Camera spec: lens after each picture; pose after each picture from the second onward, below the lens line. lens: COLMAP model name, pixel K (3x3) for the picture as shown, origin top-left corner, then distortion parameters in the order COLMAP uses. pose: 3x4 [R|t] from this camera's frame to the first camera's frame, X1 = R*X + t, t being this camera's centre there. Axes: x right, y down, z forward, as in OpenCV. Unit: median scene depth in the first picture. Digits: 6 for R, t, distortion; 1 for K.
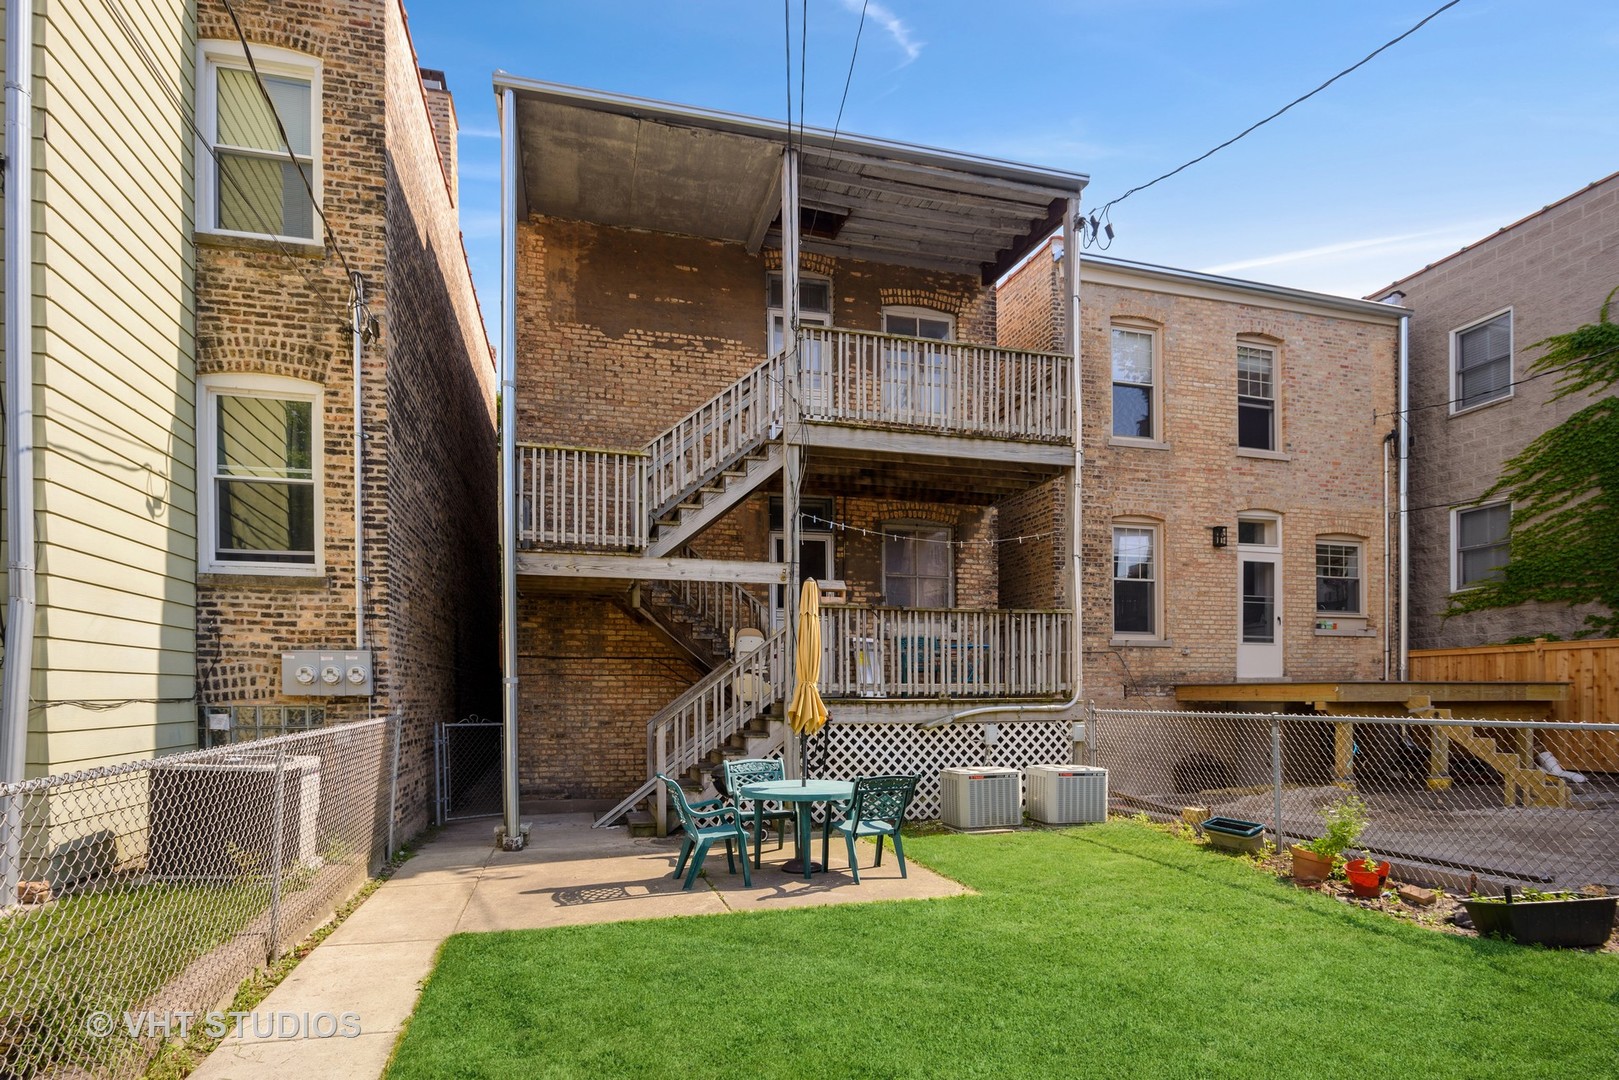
lens RADIAL K [[777.5, 0, 766.5], [0, 777.5, 681.4], [0, 0, 1]] dist [0.006259, -0.003476]
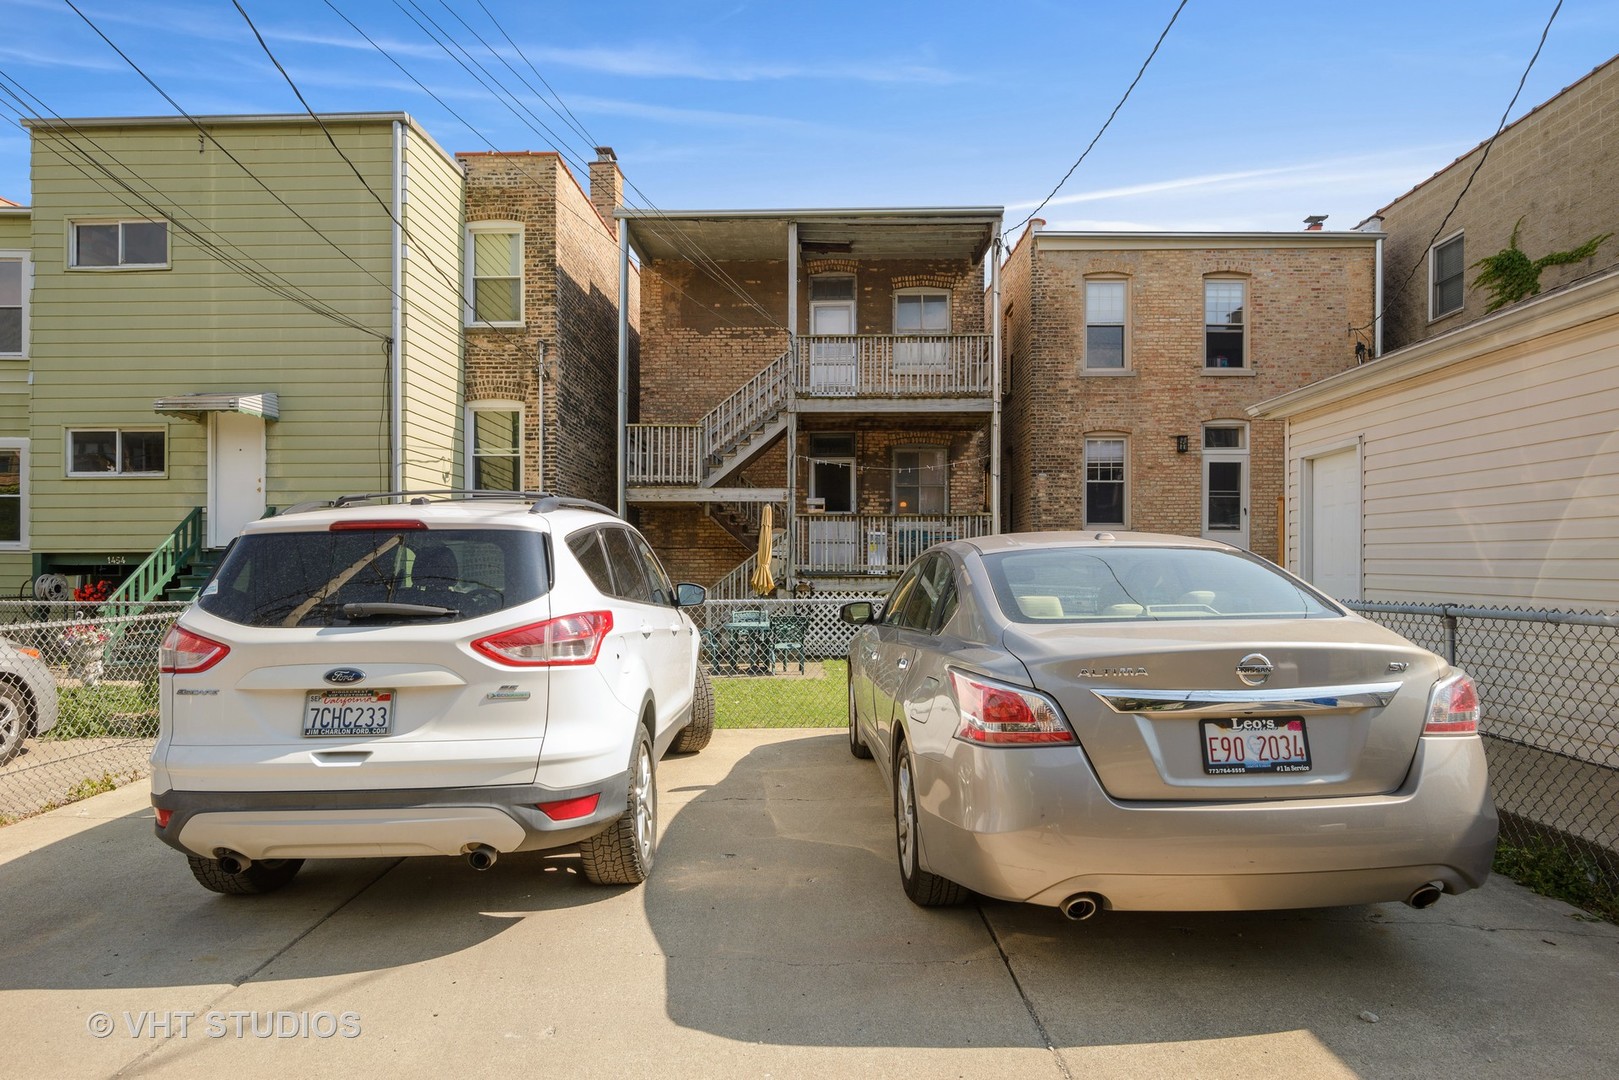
lens RADIAL K [[955.3, 0, 810.7], [0, 955.3, 532.8], [0, 0, 1]] dist [0.039137, -0.001784]
pose [[0.958411, -0.010919, -0.285181, 0.540187], [0.002863, 0.999585, -0.028650, -0.005846], [0.285376, 0.026642, 0.958045, -0.724997]]
